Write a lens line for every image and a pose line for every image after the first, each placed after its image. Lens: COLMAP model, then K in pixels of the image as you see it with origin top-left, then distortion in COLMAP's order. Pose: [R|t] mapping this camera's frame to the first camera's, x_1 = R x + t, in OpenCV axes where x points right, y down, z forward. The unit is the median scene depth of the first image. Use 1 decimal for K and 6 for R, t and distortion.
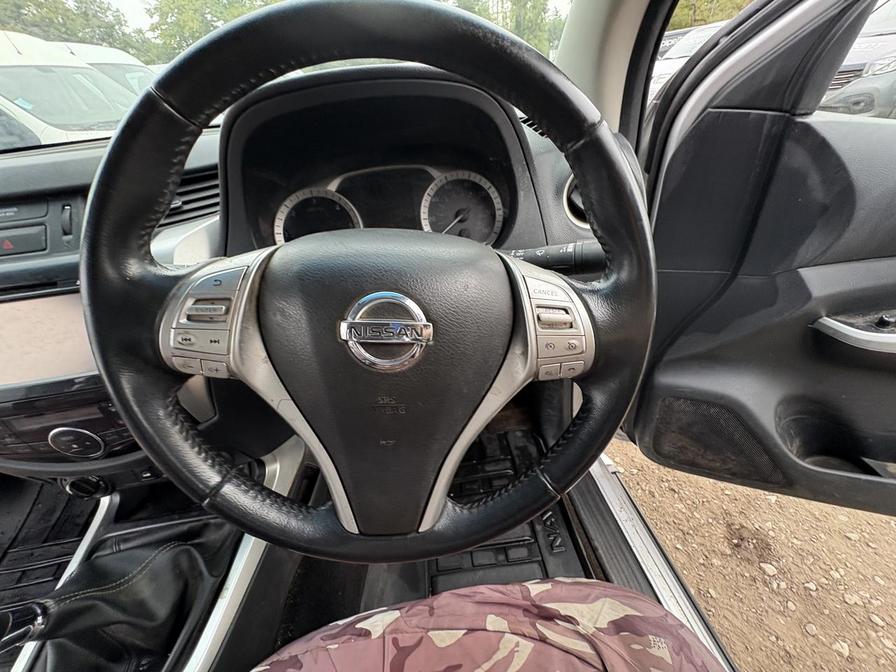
lens RADIAL K [[357.2, 0, 446.2], [0, 357.2, 331.1], [0, 0, 1]] dist [0.004588, -0.001371]
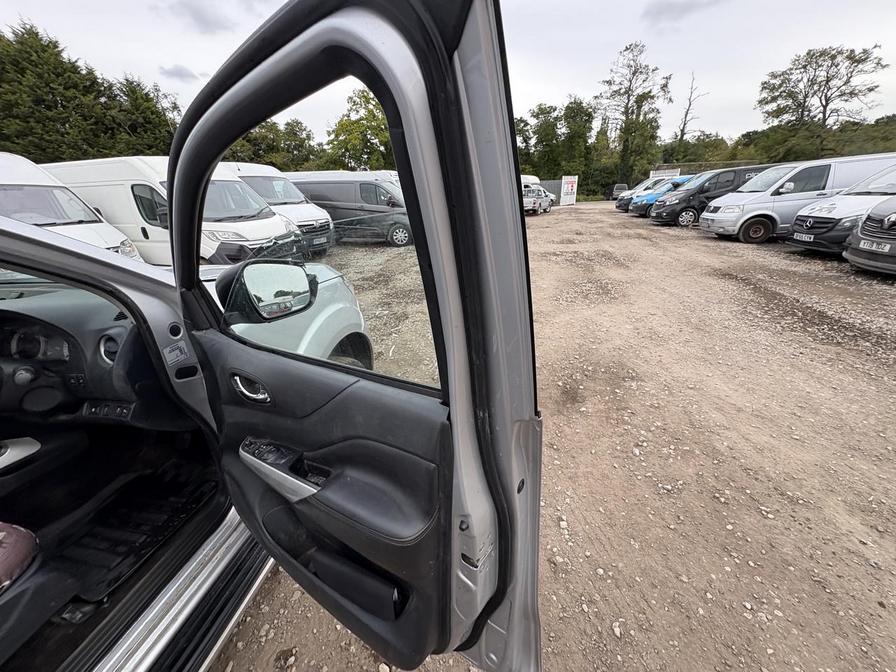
lens RADIAL K [[357.2, 0, 450.2], [0, 357.2, 334.1], [0, 0, 1]] dist [0.004588, -0.001371]
pose [[0.958117, 0.152995, -0.242083, 1.753370], [-0.200575, 0.961871, -0.185940, -0.266568], [0.204404, 0.226708, 0.952272, -0.422047]]
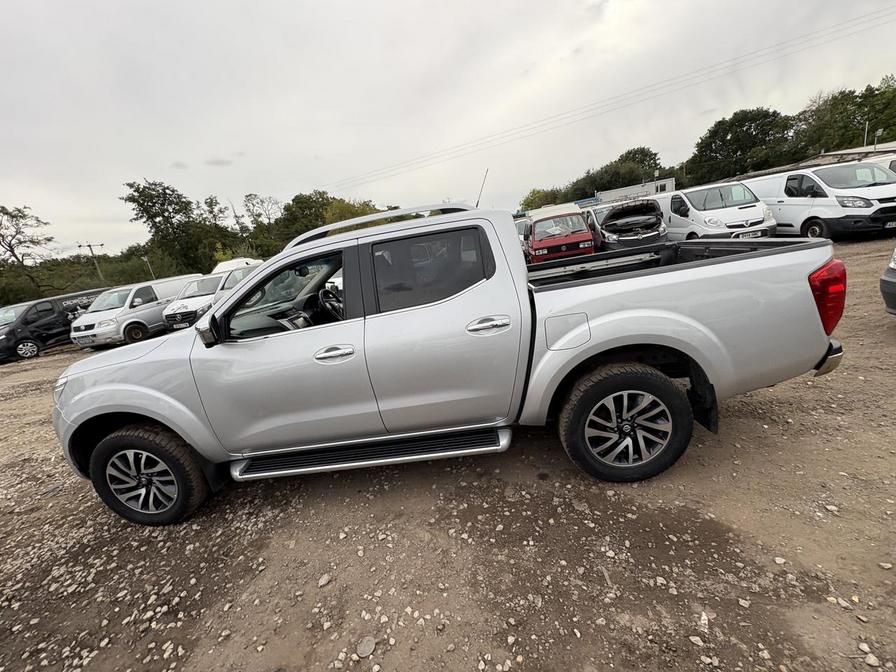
lens RADIAL K [[357.2, 0, 450.1], [0, 357.2, 335.0], [0, 0, 1]] dist [0.004588, -0.001371]
pose [[0.199617, -0.184887, 0.962273, -4.122099], [0.668712, 0.743510, 0.004135, 1.218947], [-0.716225, 0.642658, 0.272053, -1.671977]]
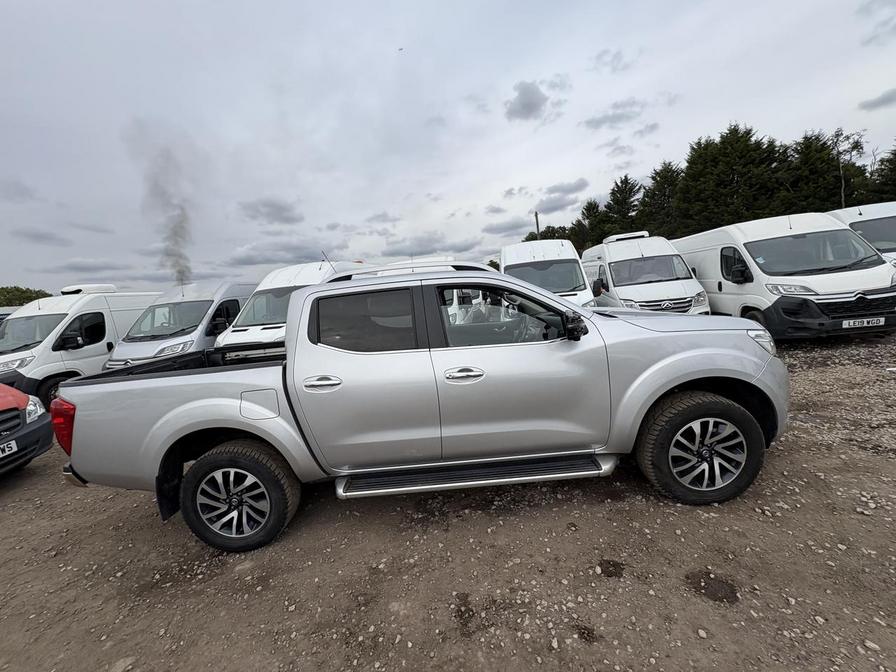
lens RADIAL K [[357.2, 0, 444.3], [0, 357.2, 336.6], [0, 0, 1]] dist [0.004588, -0.001371]
pose [[-0.146452, 0.222180, -0.963944, 3.557360], [-0.458726, 0.848089, 0.265171, -0.608684], [0.876426, 0.481021, -0.022285, -0.272557]]
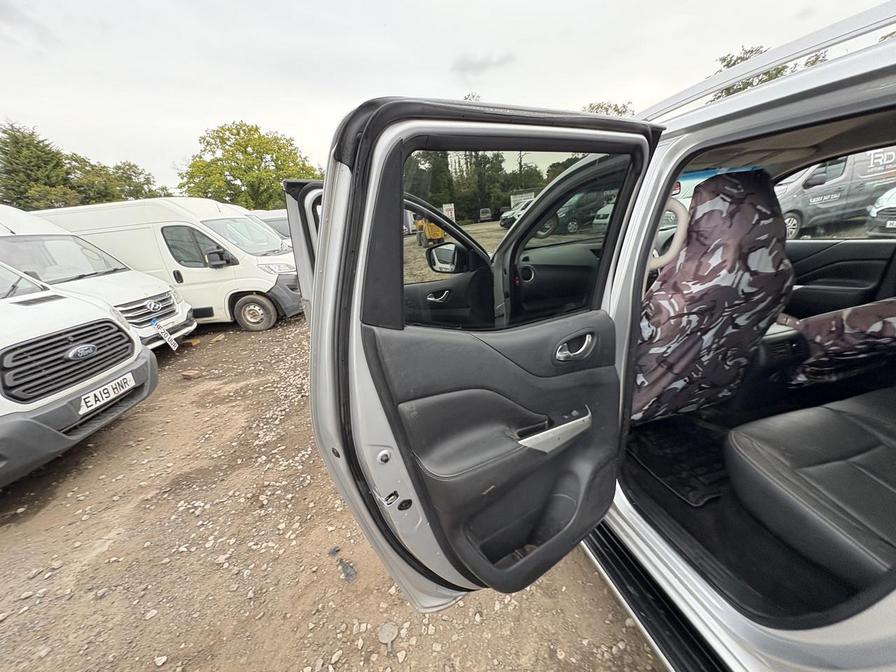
lens RADIAL K [[357.2, 0, 445.4], [0, 357.2, 337.5], [0, 0, 1]] dist [0.004588, -0.001371]
pose [[0.995773, -0.051480, 0.076067, -2.298051], [0.070820, 0.957690, -0.278953, 1.206333], [-0.058488, 0.283161, 0.957287, -1.913060]]
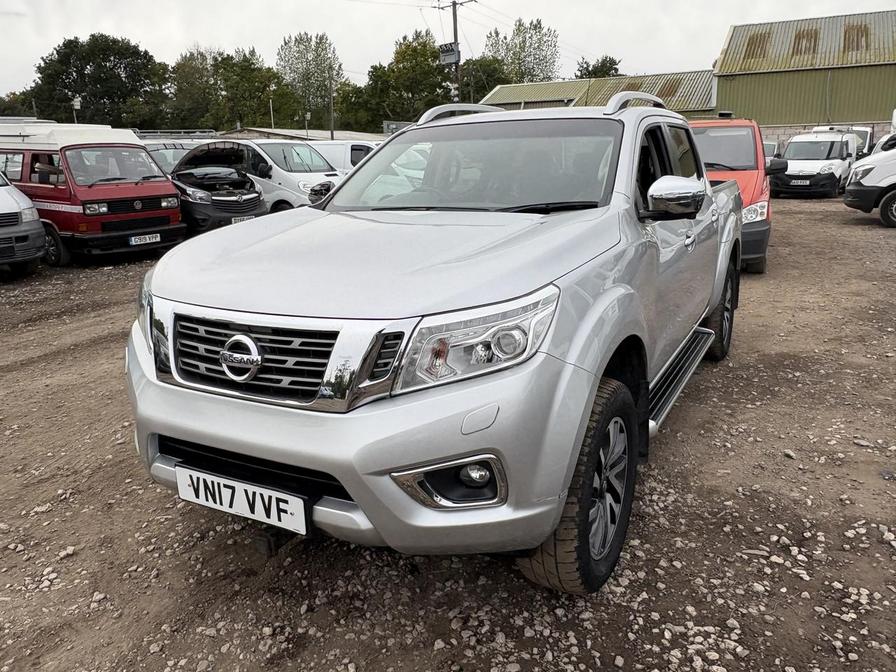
lens RADIAL K [[683.1, 0, 455.8], [0, 683.1, 334.8], [0, 0, 1]] dist [-0.002044, 0.003290]
pose [[-0.806384, -0.038914, 0.590111, -3.109902], [0.412065, 0.678768, 0.607845, -2.337601], [-0.424202, 0.733321, -0.531313, 3.475094]]
